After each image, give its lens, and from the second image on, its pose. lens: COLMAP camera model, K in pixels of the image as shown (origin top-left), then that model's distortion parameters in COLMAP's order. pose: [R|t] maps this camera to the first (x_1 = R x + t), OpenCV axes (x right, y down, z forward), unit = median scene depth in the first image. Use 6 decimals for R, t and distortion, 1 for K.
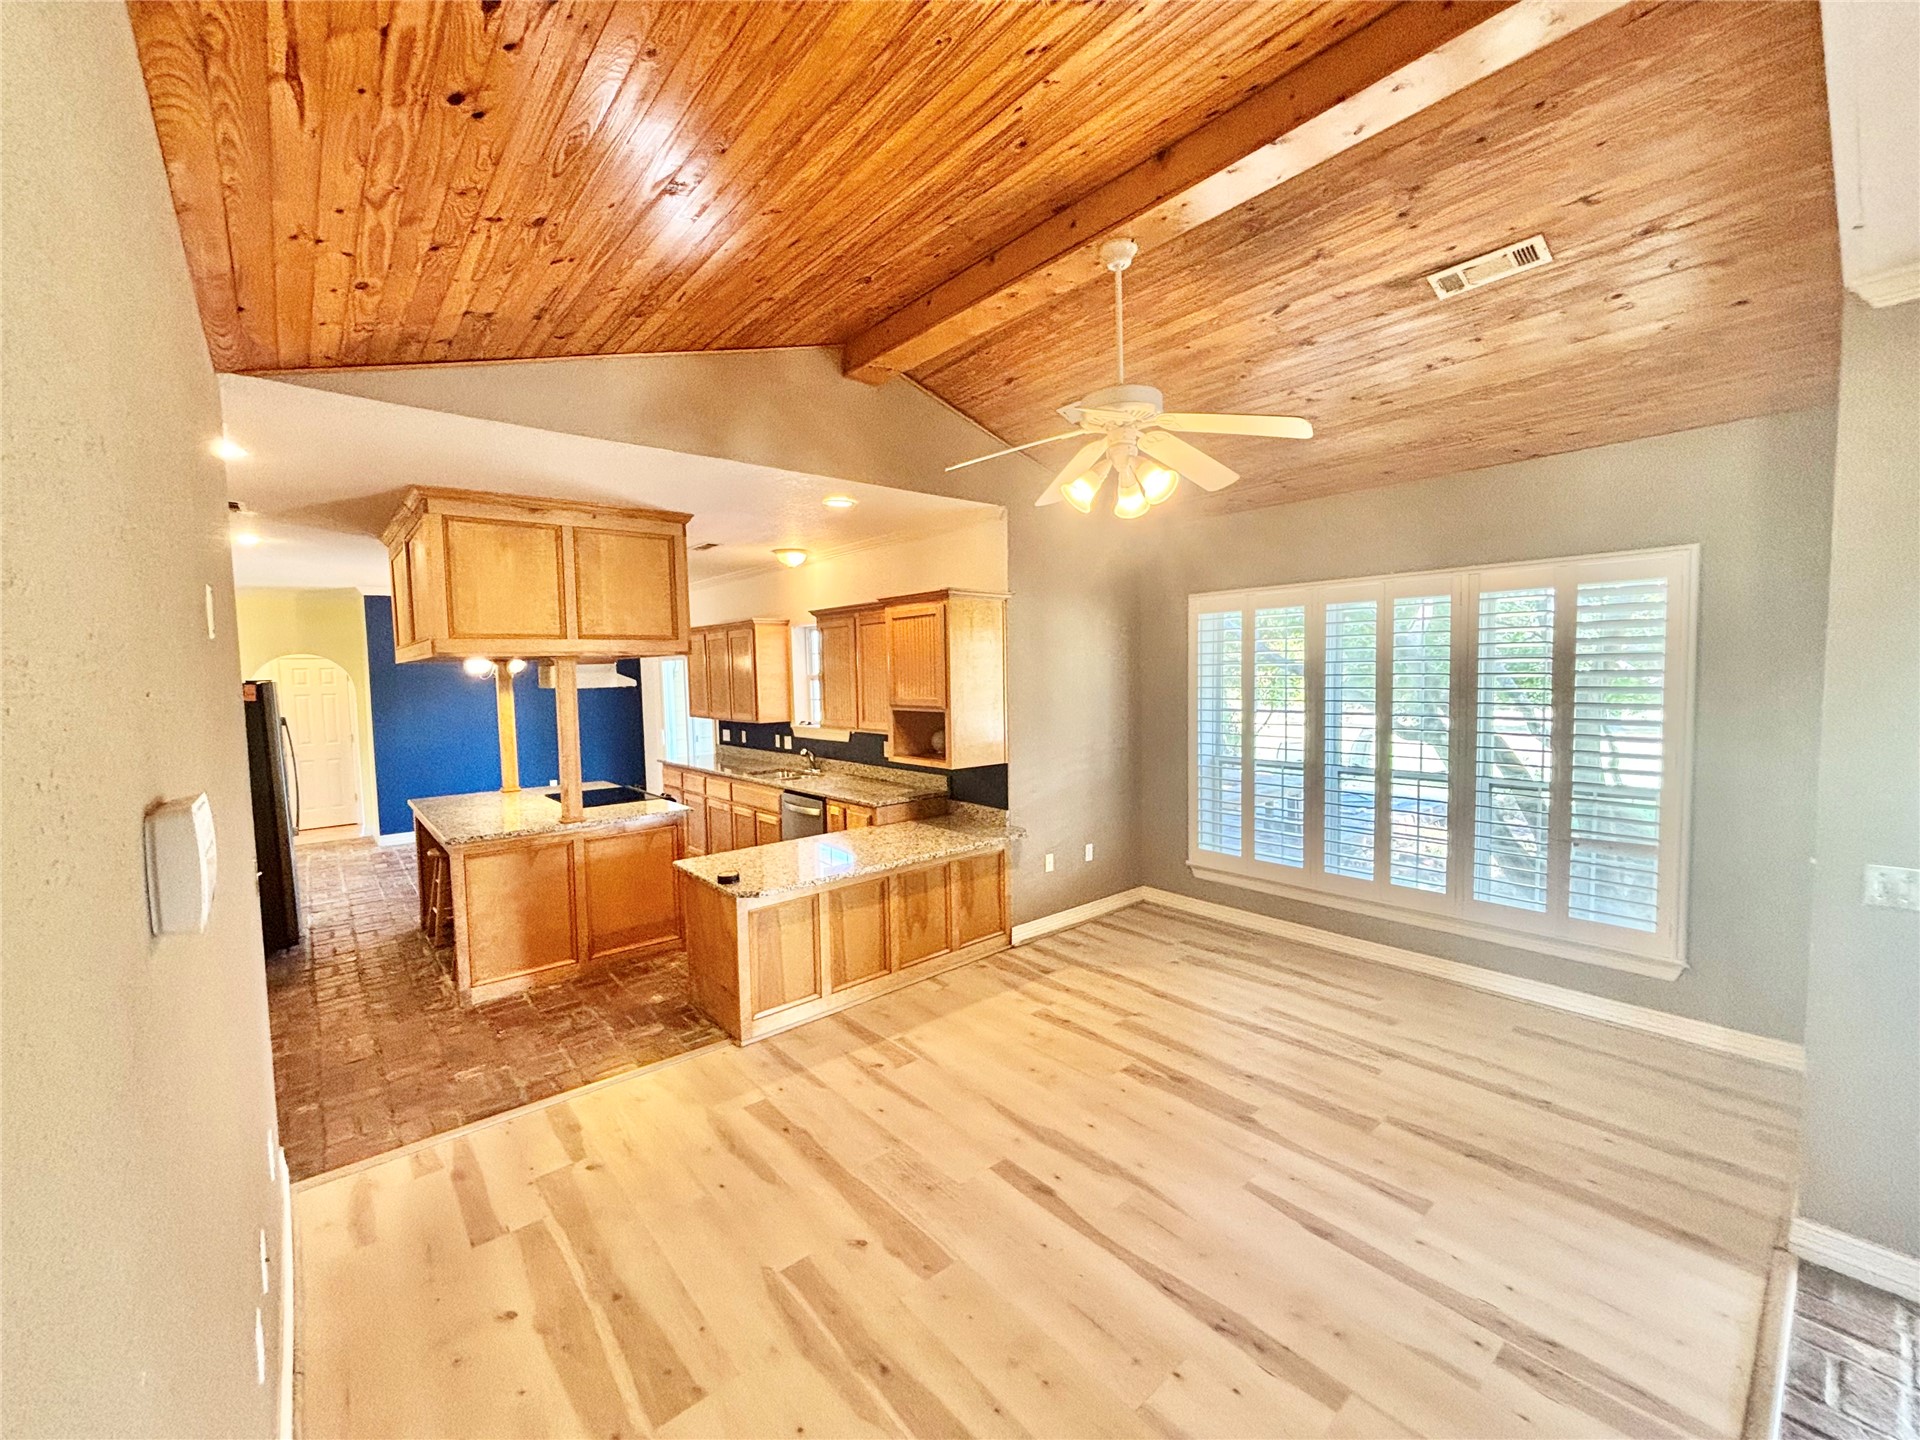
lens RADIAL K [[775.1, 0, 966.6], [0, 775.1, 714.0], [0, 0, 1]] dist [-0.000048, -0.000457]
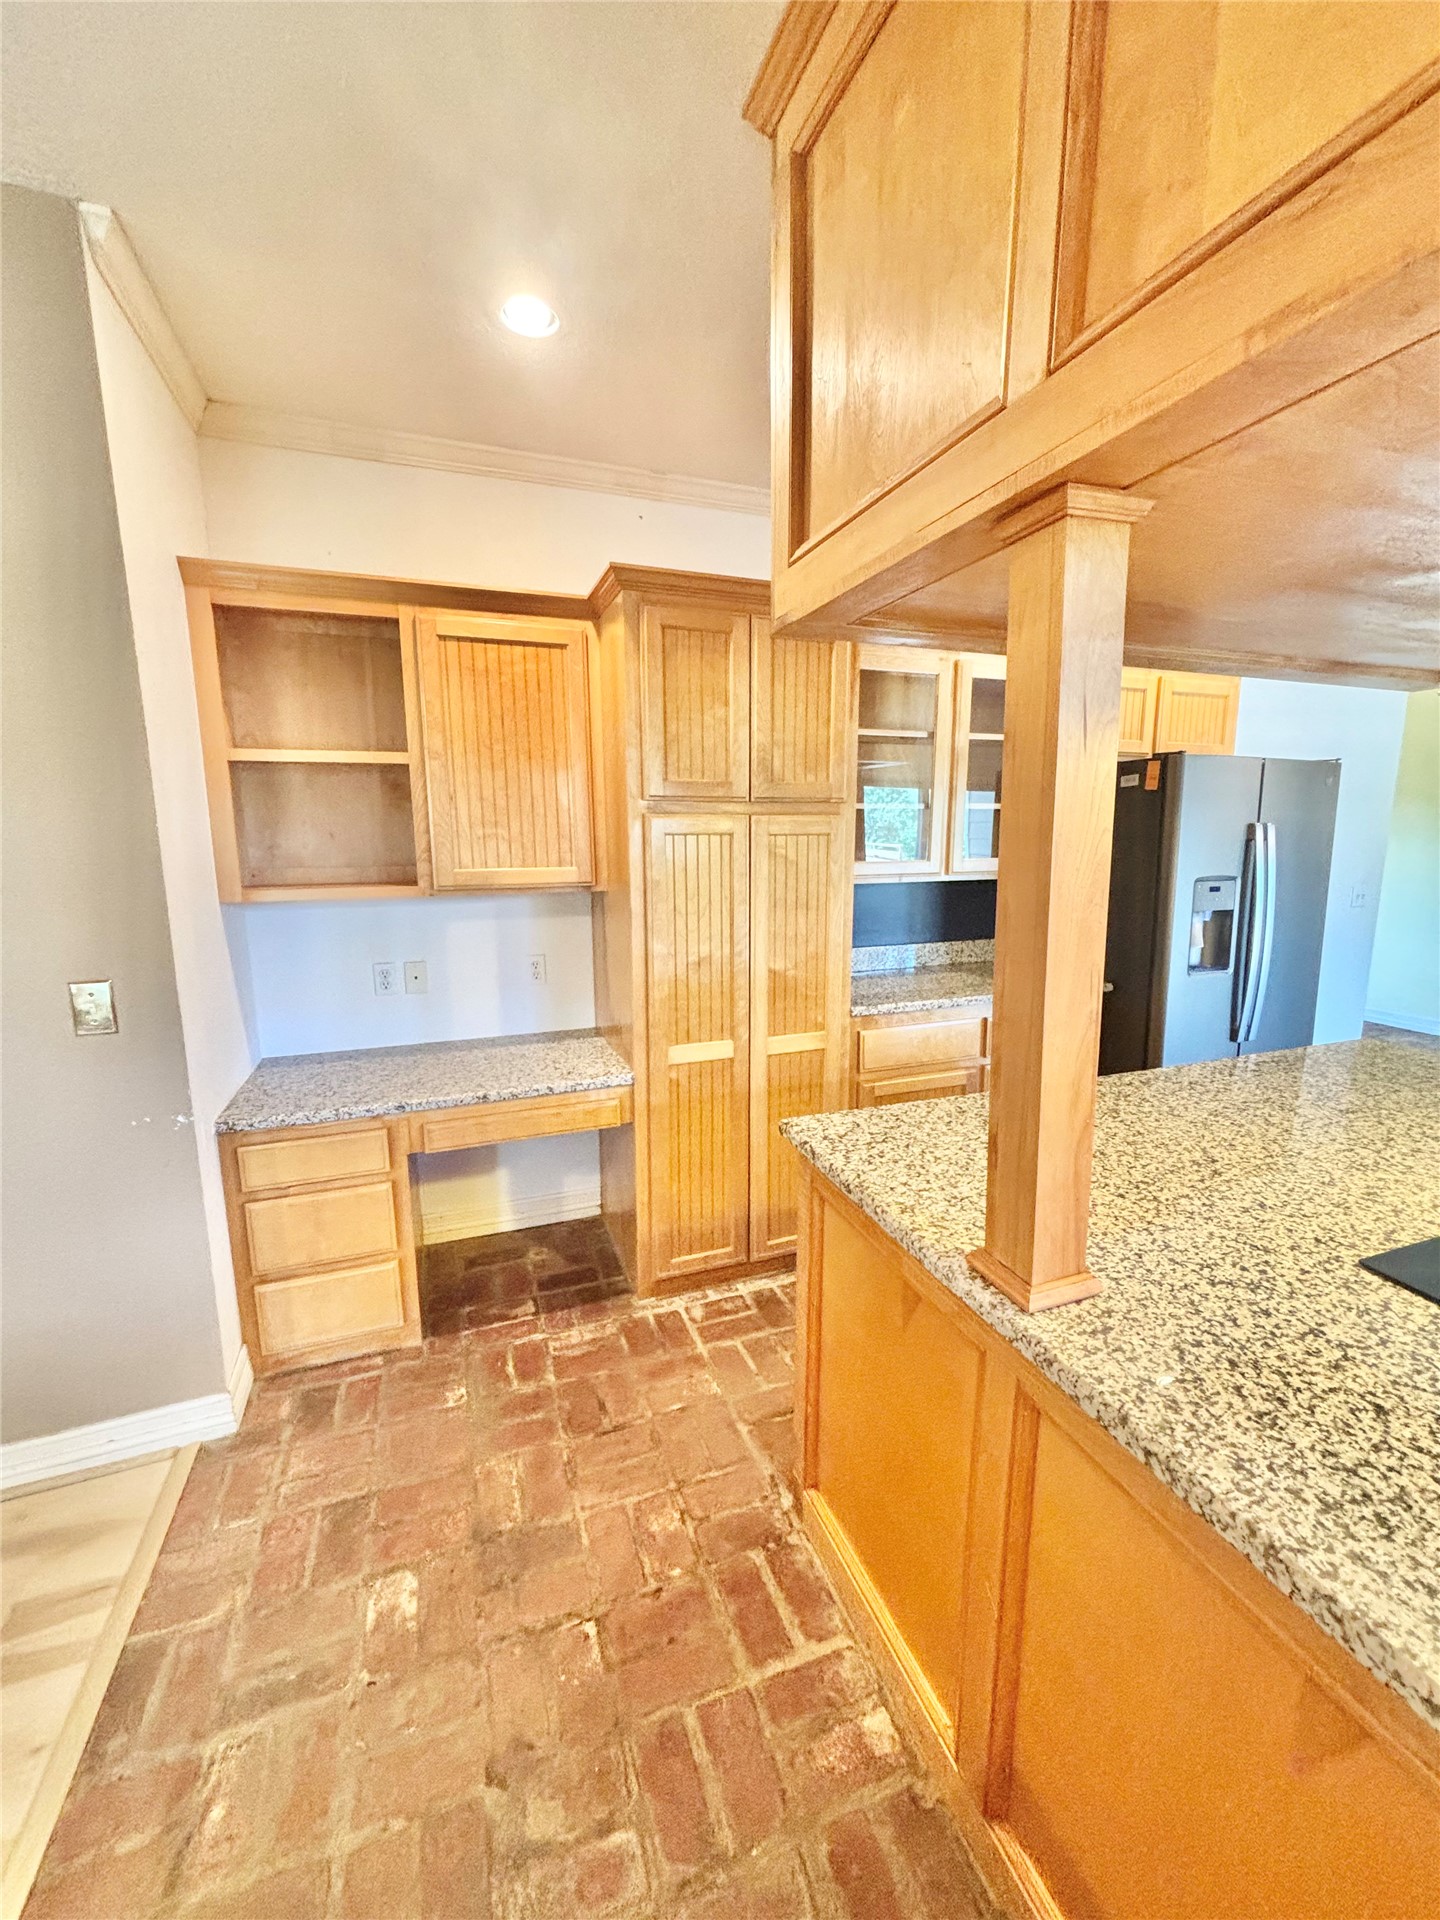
lens RADIAL K [[775.1, 0, 722.0], [0, 775.1, 958.8], [0, 0, 1]] dist [-0.000048, -0.000457]
pose [[-0.350358, 0.179048, -0.919343, -0.264567], [-0.045152, 0.977188, 0.207521, -0.000054], [0.935527, 0.114217, -0.334281, 0.931387]]
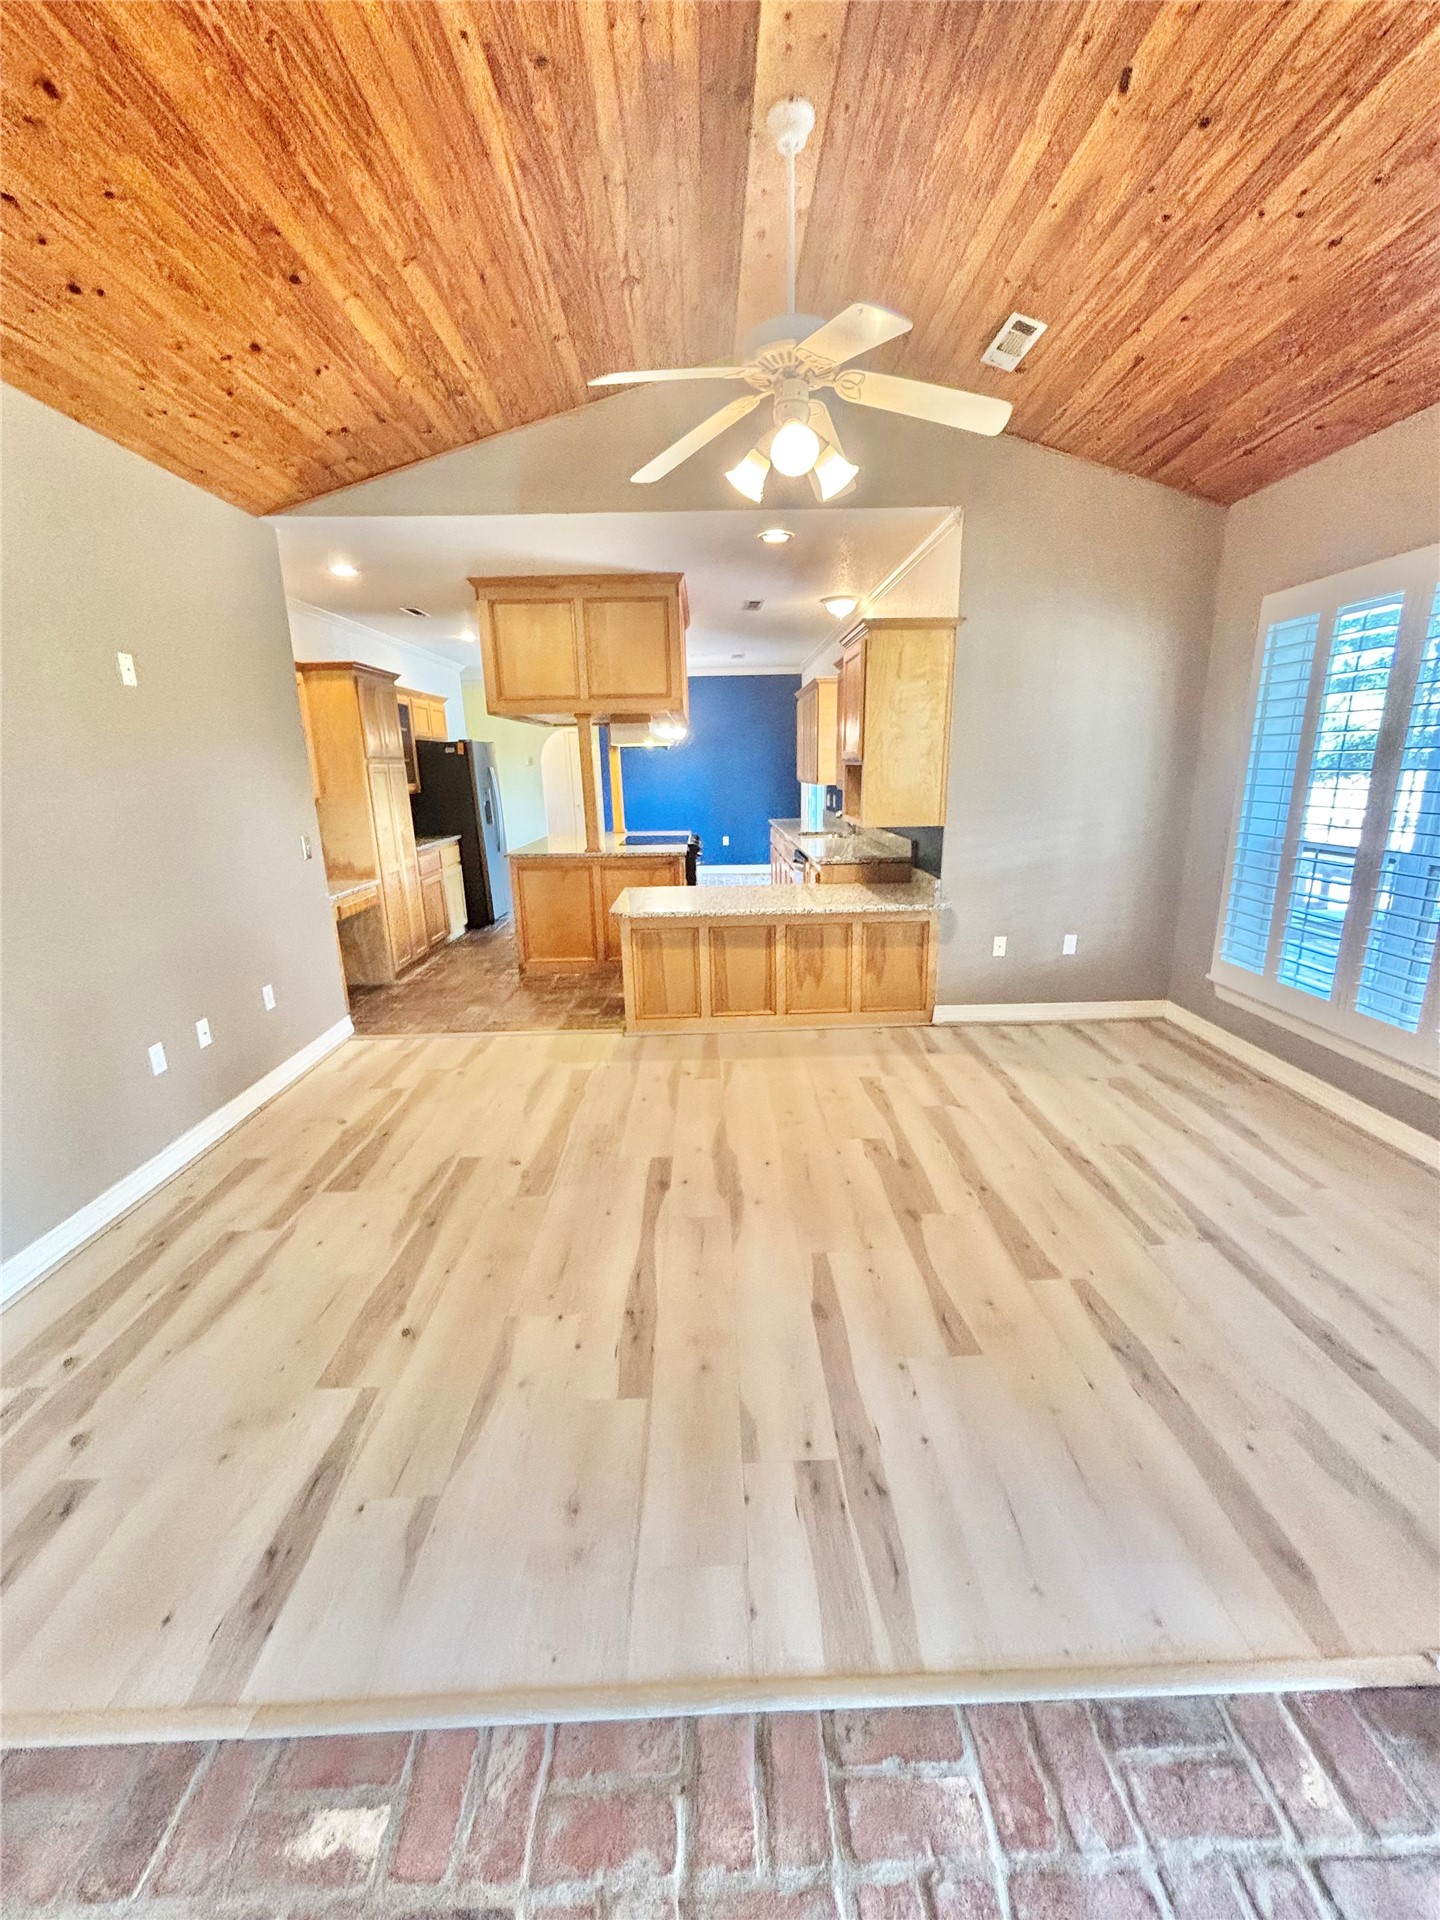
lens RADIAL K [[775.1, 0, 730.7], [0, 775.1, 963.8], [0, 0, 1]] dist [-0.000048, -0.000457]
pose [[0.775520, 0.163039, -0.609907, 0.443267], [-0.032873, 0.975196, 0.218888, 0.031989], [0.630466, -0.149703, 0.761644, 0.144722]]
